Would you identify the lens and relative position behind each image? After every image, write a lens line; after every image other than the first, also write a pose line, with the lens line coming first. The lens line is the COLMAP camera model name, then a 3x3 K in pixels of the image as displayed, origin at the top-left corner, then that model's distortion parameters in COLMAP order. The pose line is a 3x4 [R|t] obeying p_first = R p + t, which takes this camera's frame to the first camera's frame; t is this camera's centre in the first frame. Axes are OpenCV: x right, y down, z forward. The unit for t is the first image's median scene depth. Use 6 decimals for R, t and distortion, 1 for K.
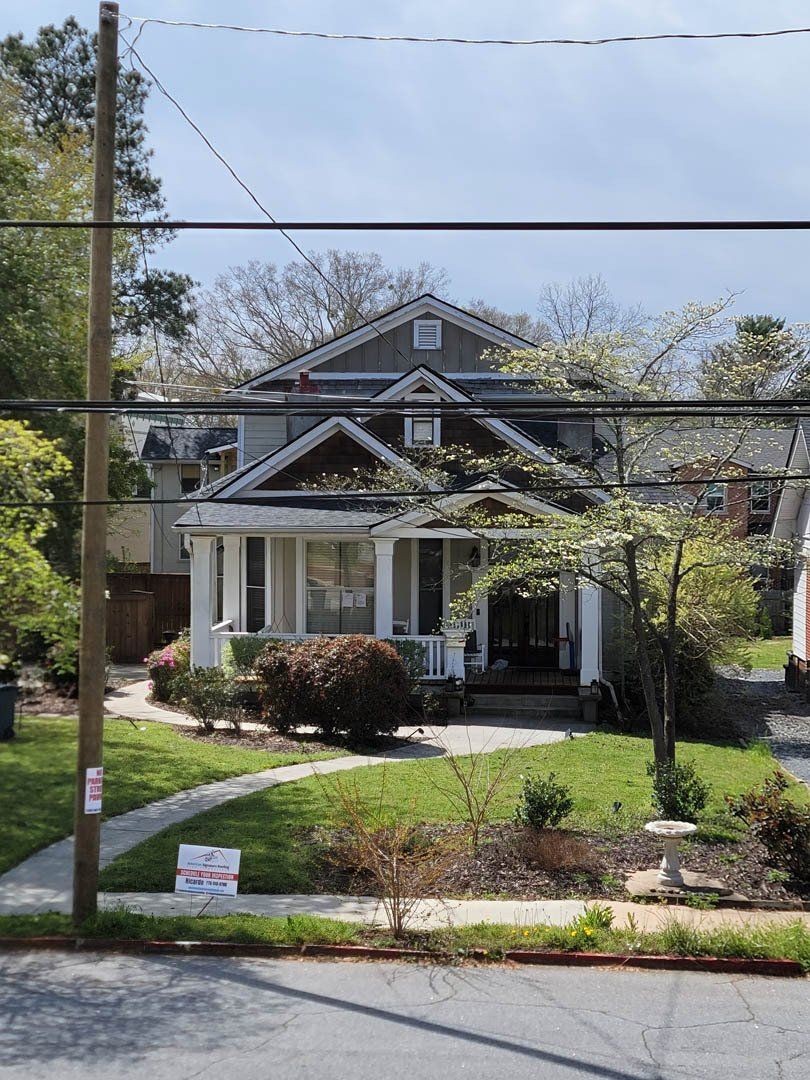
lens RADIAL K [[2129.0, 0, 405.5], [0, 2129.0, 539.3], [0, 0, 1]] dist [0.142781, 0.057736]
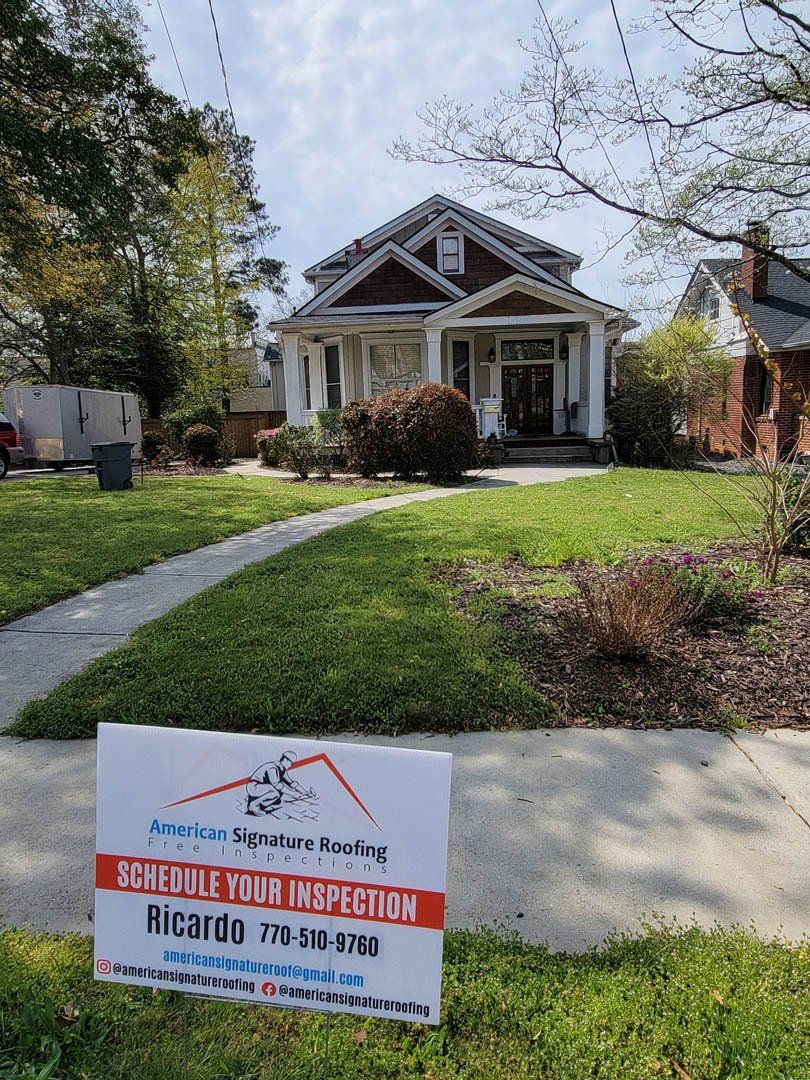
lens RADIAL K [[799.7, 0, 404.8], [0, 799.7, 540.8], [0, 0, 1]] dist [0.054534, -0.001909]
pose [[0.998741, -0.044340, 0.023442, -0.045594], [0.041093, 0.991379, 0.124413, 0.067591], [-0.028757, -0.123294, 0.991954, 0.525314]]
